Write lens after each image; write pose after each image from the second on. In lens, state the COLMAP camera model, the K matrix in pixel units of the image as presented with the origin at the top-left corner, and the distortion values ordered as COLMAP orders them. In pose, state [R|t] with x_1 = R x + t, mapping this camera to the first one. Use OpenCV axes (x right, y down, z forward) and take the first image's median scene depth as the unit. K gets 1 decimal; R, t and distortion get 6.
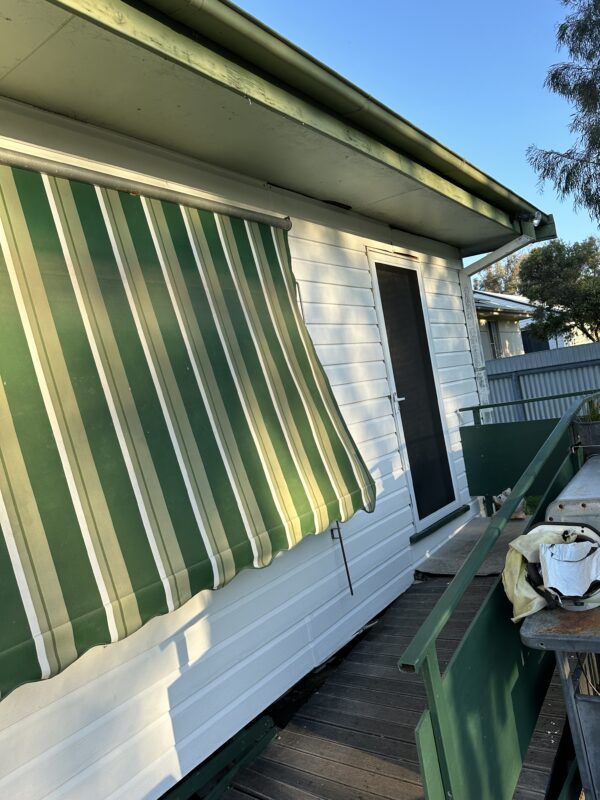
lens RADIAL K [[567.0, 0, 293.1], [0, 567.0, 391.2], [0, 0, 1]] dist [0.067690, -0.071538]
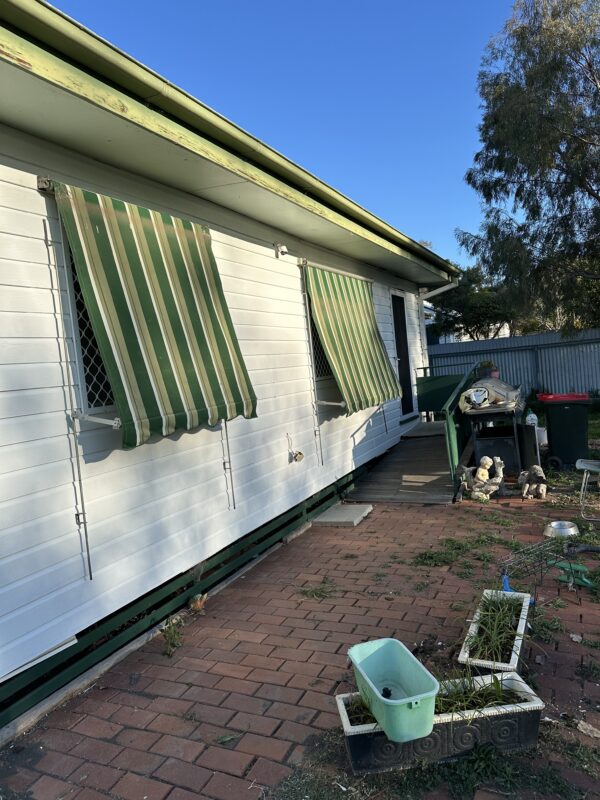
lens RADIAL K [[567.0, 0, 292.7], [0, 567.0, 394.2], [0, 0, 1]] dist [0.067690, -0.071538]
pose [[0.979871, 0.060158, 0.190352, -0.867455], [-0.067684, 0.997152, 0.033279, 0.146293], [-0.187807, -0.045493, 0.981152, -1.488731]]
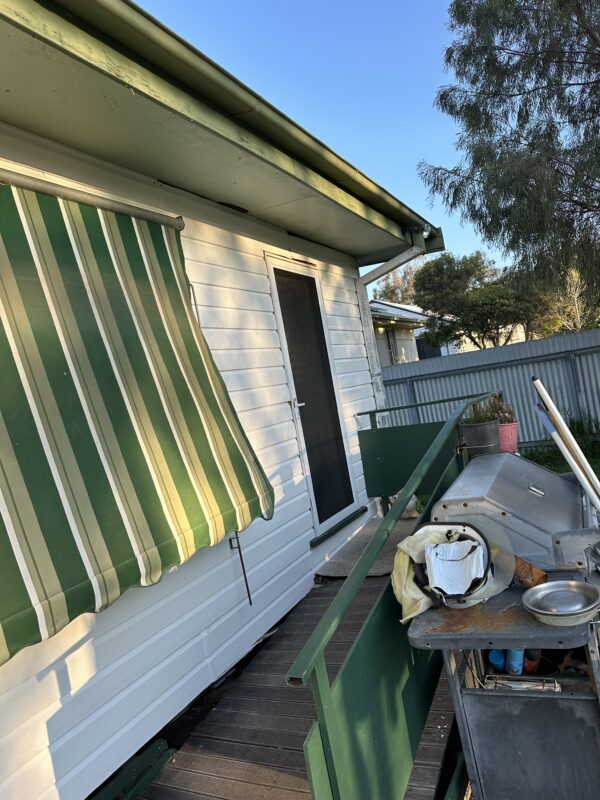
lens RADIAL K [[567.0, 0, 291.9], [0, 567.0, 393.9], [0, 0, 1]] dist [0.067690, -0.071538]
pose [[0.987000, -0.008223, 0.160508, 0.020478], [0.009151, 0.999945, -0.005045, 0.000274], [-0.160457, 0.006448, 0.987022, 0.019364]]
